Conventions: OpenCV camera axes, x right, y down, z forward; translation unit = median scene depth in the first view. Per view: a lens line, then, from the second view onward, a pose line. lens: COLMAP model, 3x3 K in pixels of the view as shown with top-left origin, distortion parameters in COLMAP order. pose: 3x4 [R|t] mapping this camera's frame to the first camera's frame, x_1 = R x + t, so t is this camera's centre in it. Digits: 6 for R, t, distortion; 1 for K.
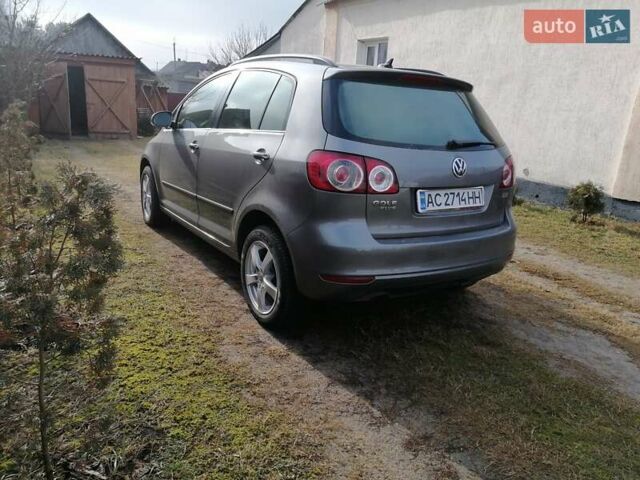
lens RADIAL K [[491.6, 0, 320.0], [0, 491.6, 240.0], [0, 0, 1]] dist [0.003836, -0.000303]
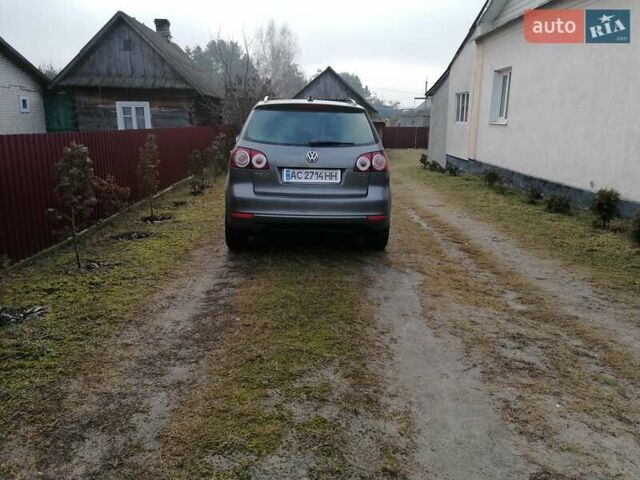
lens RADIAL K [[491.6, 0, 320.0], [0, 491.6, 240.0], [0, 0, 1]] dist [0.003836, -0.000303]
pose [[0.869001, 0.069463, -0.489910, 1.147562], [-0.101334, 0.994096, -0.038796, 0.201427], [0.484323, 0.083358, 0.870909, -0.444287]]
